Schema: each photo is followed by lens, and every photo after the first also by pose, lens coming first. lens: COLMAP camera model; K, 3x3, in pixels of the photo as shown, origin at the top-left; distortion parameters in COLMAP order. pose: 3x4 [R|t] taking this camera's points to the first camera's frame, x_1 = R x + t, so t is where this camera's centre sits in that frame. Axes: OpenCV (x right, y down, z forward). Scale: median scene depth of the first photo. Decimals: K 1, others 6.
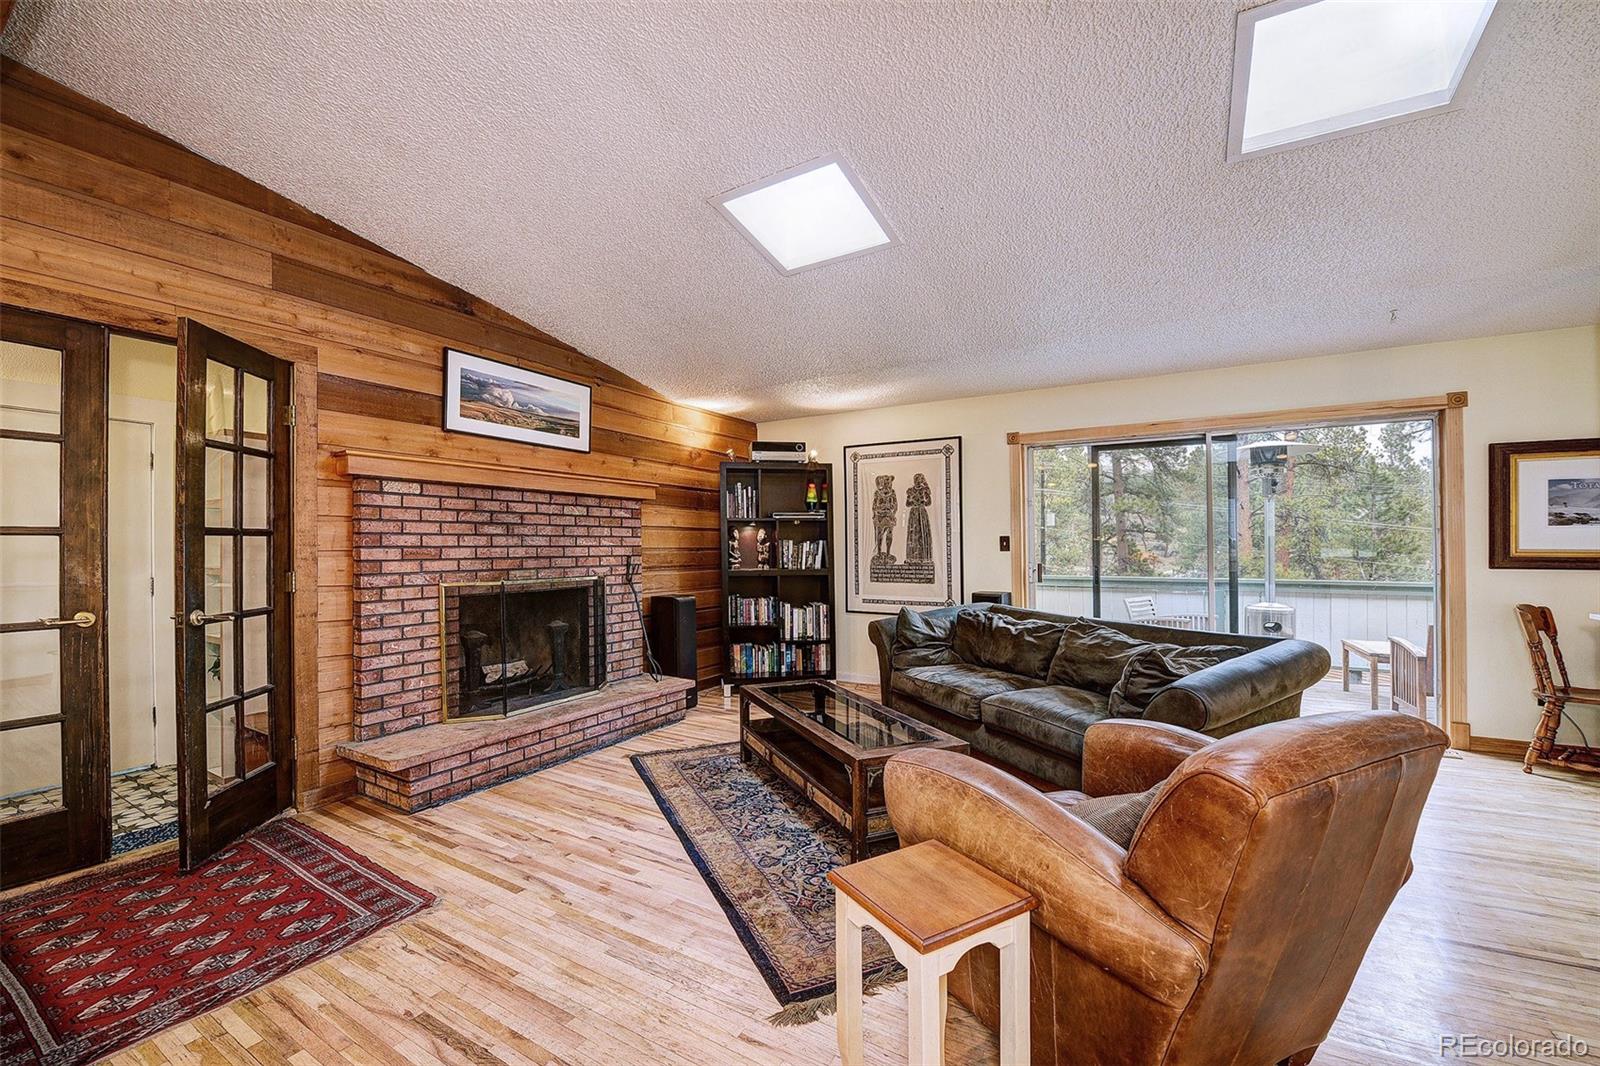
lens RADIAL K [[641.8, 0, 781.5], [0, 641.8, 544.5], [0, 0, 1]] dist [-0.021392, -0.000661]
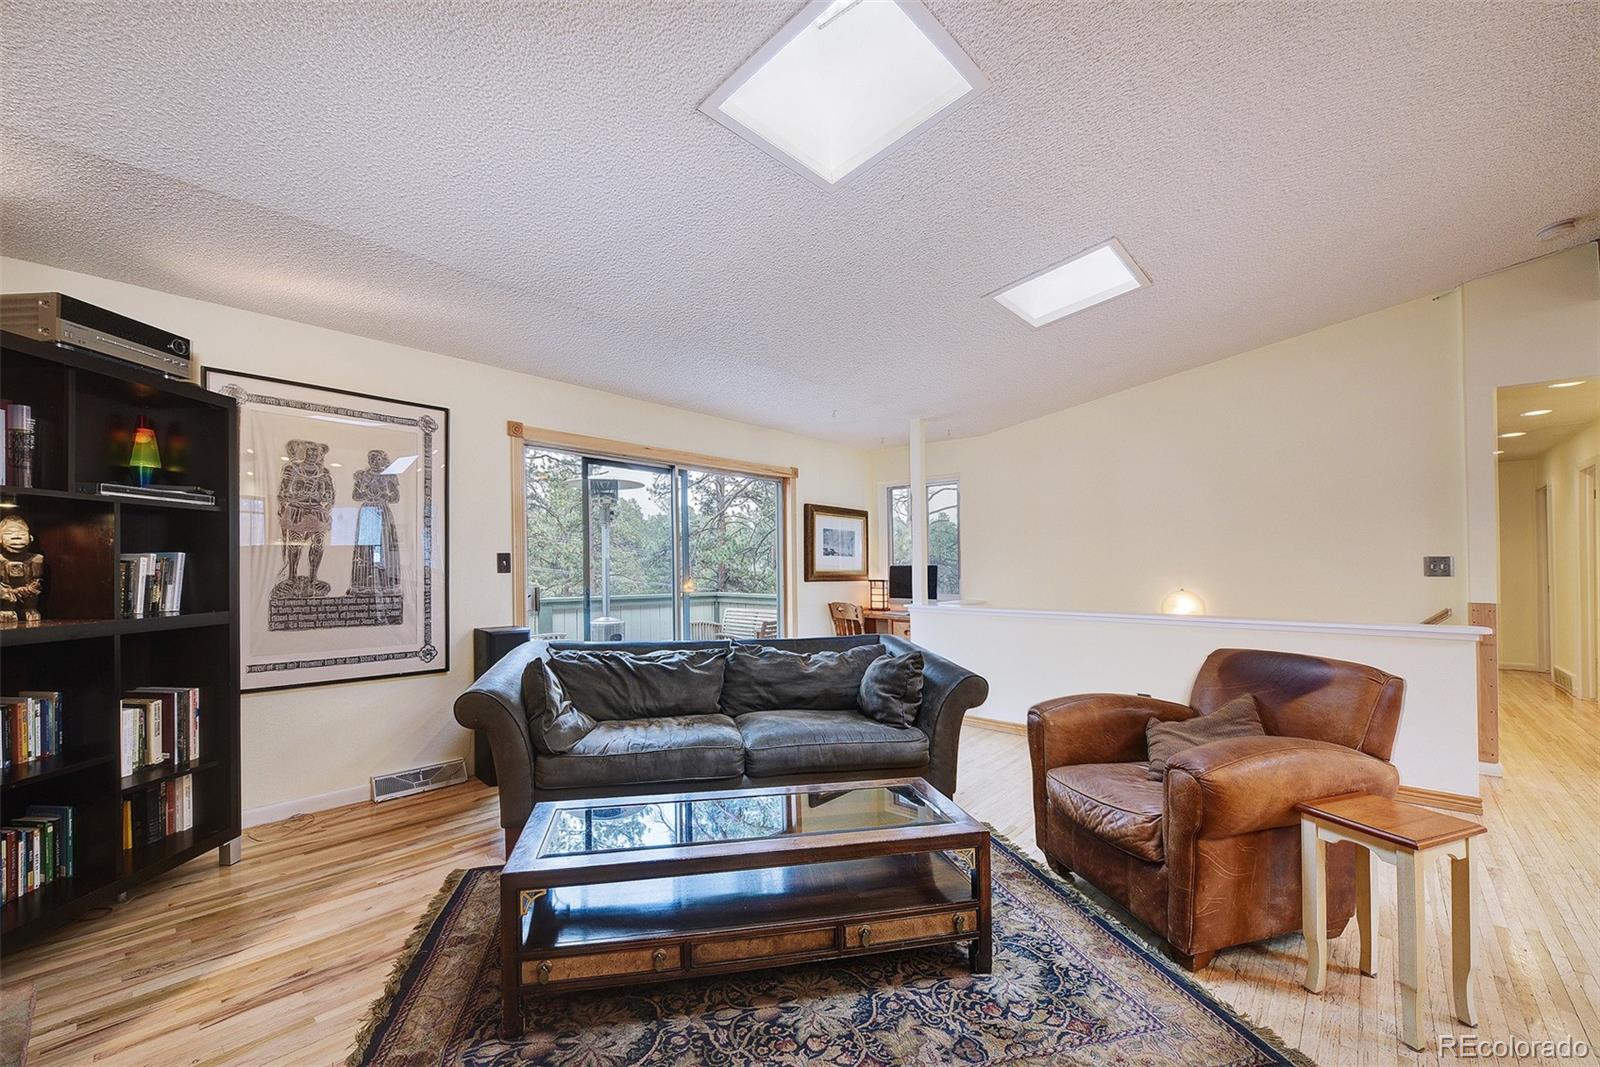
lens RADIAL K [[624.6, 0, 835.9], [0, 624.6, 553.8], [0, 0, 1]] dist [-0.017943, 0.000113]
pose [[0.174857, 0.022493, 0.984337, -0.395376], [-0.006040, 0.999745, -0.021772, 0.001648], [-0.984575, -0.002139, 0.174949, 0.598656]]
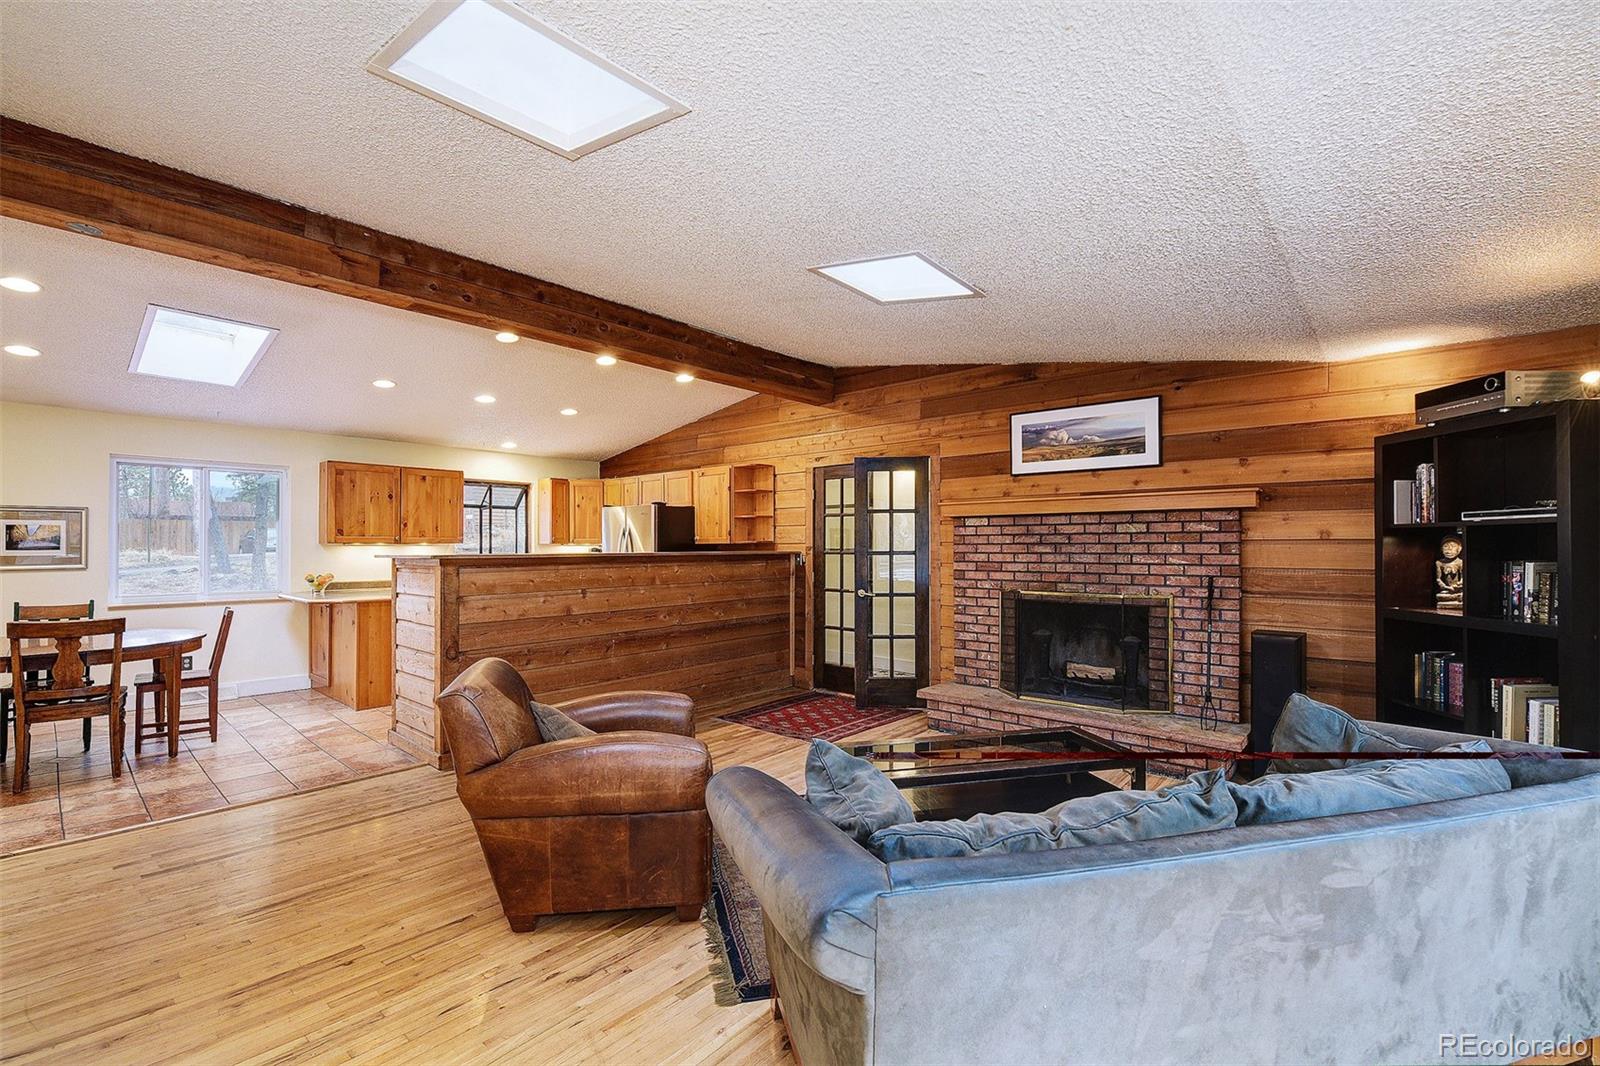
lens RADIAL K [[672.7, 0, 815.6], [0, 672.7, 541.3], [0, 0, 1]] dist [-0.016116, -0.000257]
pose [[-0.152918, -0.000905, -0.988238, 0.814669], [0.005925, 0.999981, -0.001832, -0.034727], [0.988221, -0.006136, -0.152910, 0.697771]]
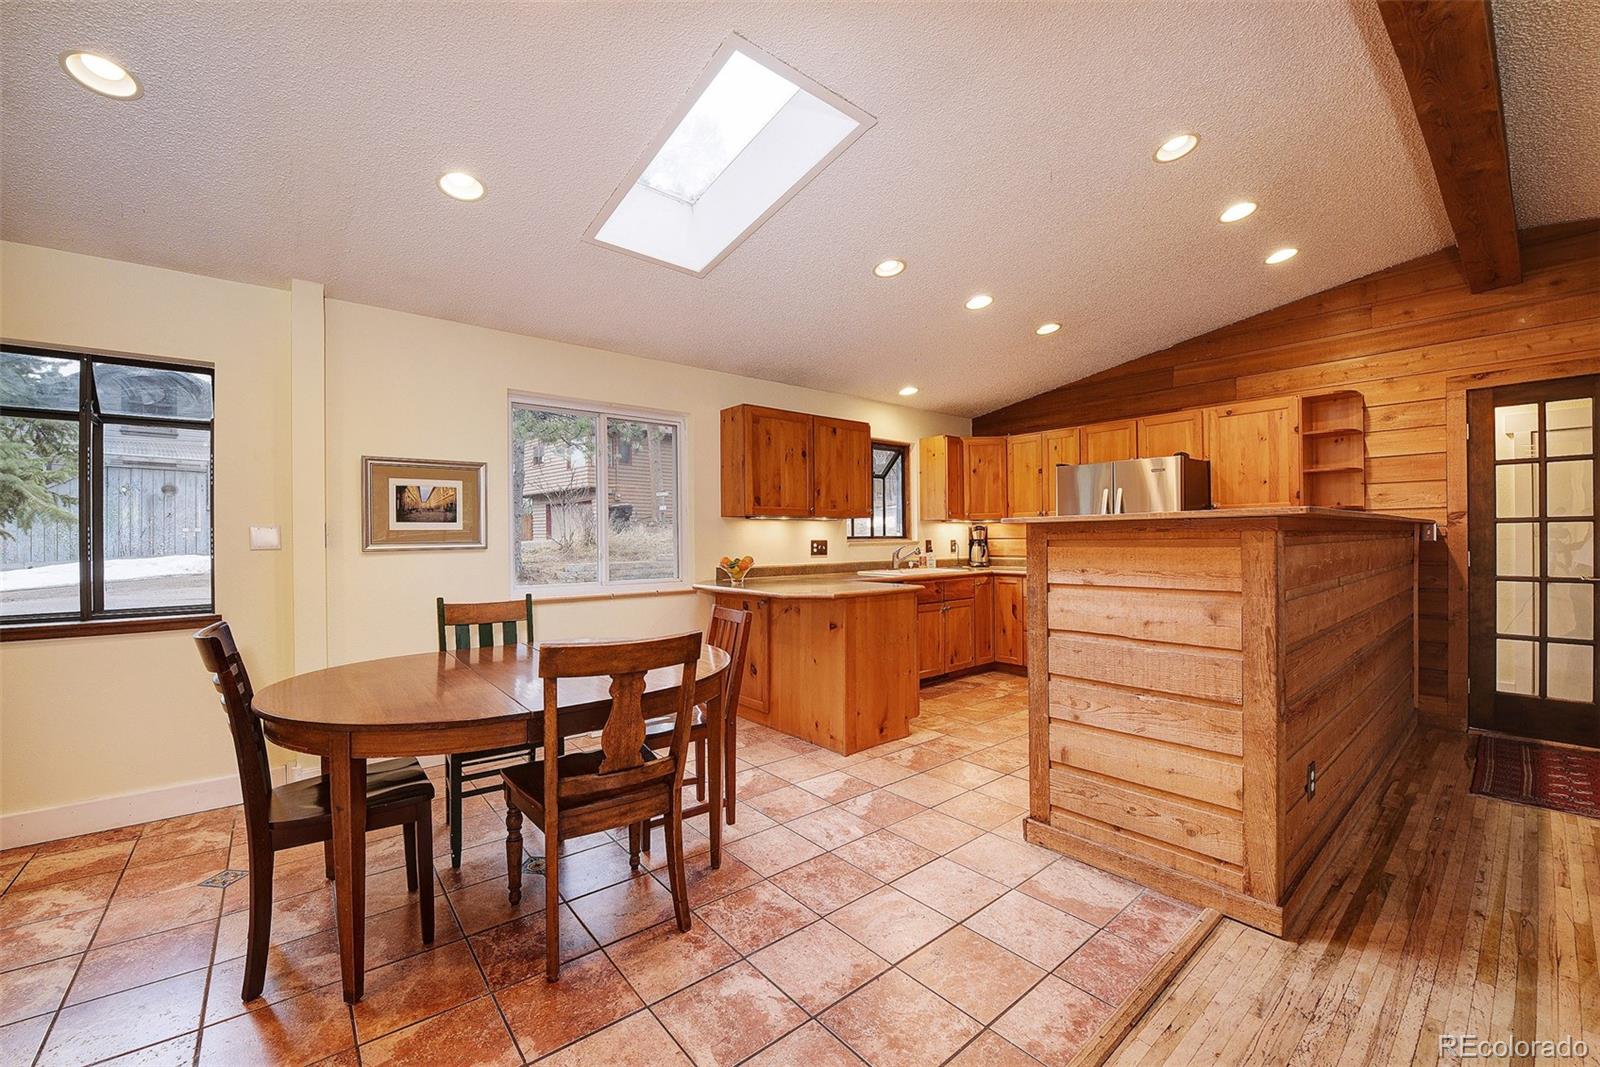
lens RADIAL K [[630.0, 0, 823.9], [0, 630.0, 541.5], [0, 0, 1]] dist [-0.013874, 0.000346]
pose [[-0.299742, 0.014657, -0.953908, 0.457029], [0.014611, 0.999835, 0.010771, -0.005063], [0.953908, -0.010708, -0.299907, -0.188117]]
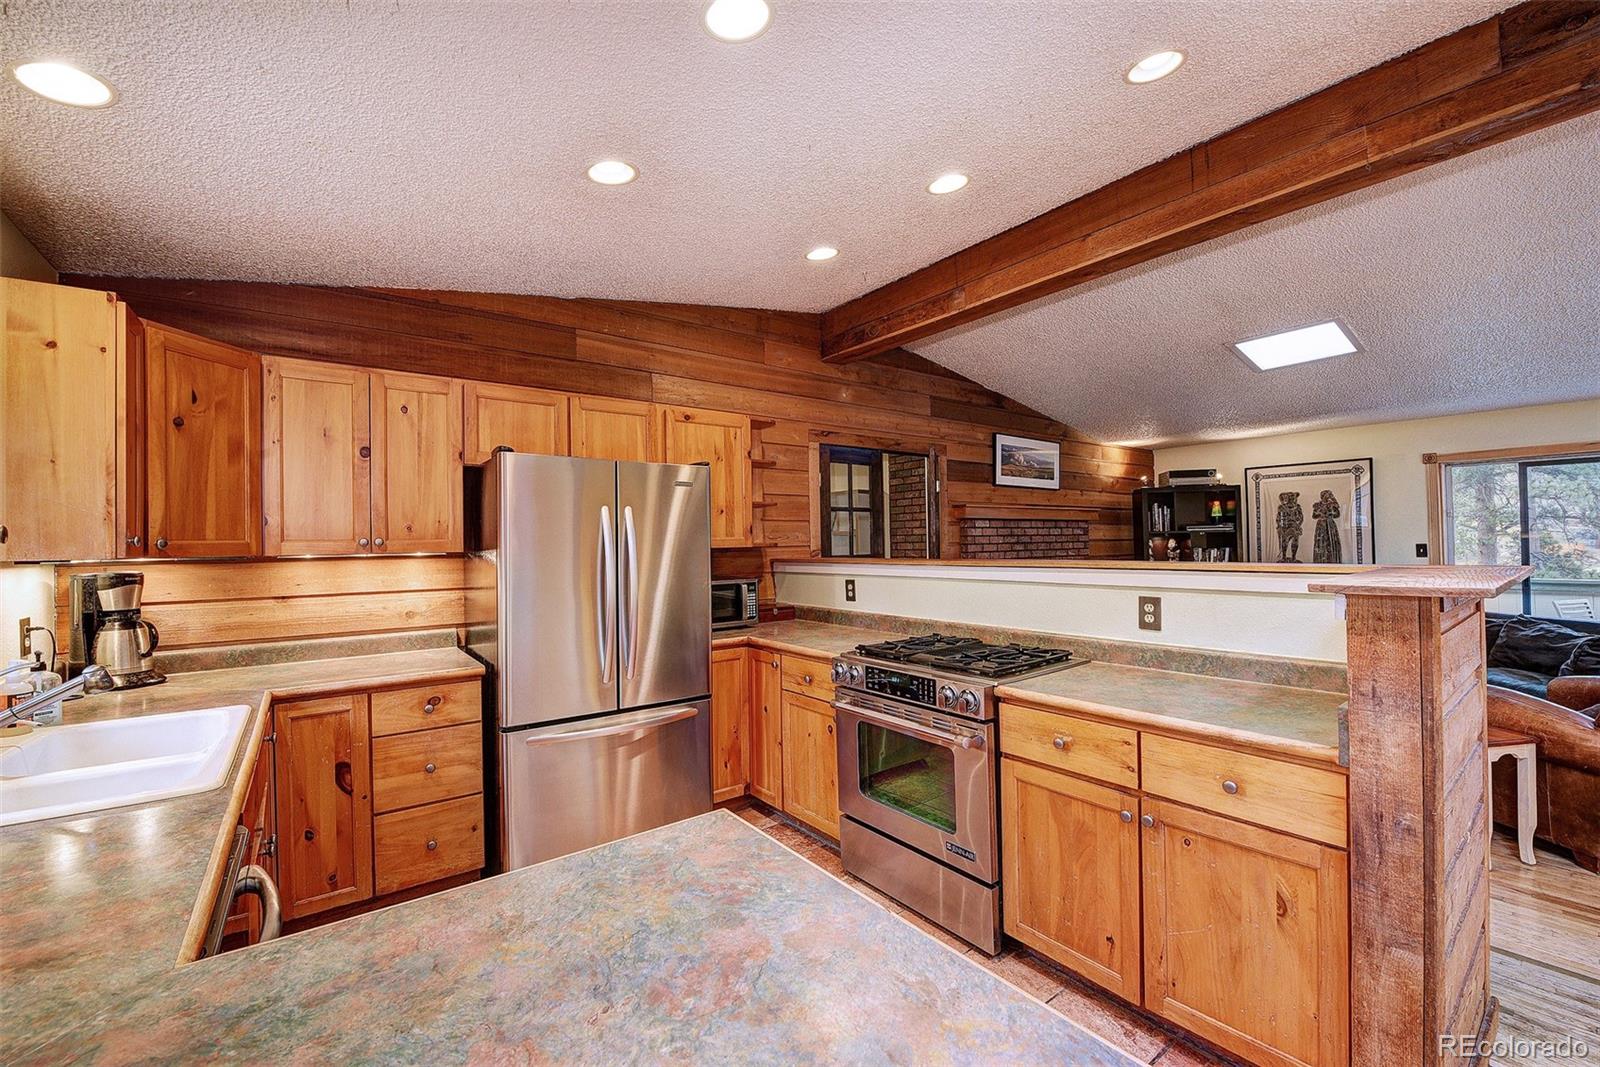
lens RADIAL K [[641.8, 0, 781.5], [0, 641.8, 545.0], [0, 0, 1]] dist [-0.021392, -0.000661]
pose [[0.928072, -0.009021, -0.372291, -0.371849], [0.012824, 0.999888, 0.007741, -0.043081], [0.372179, -0.011958, 0.928084, -0.586352]]
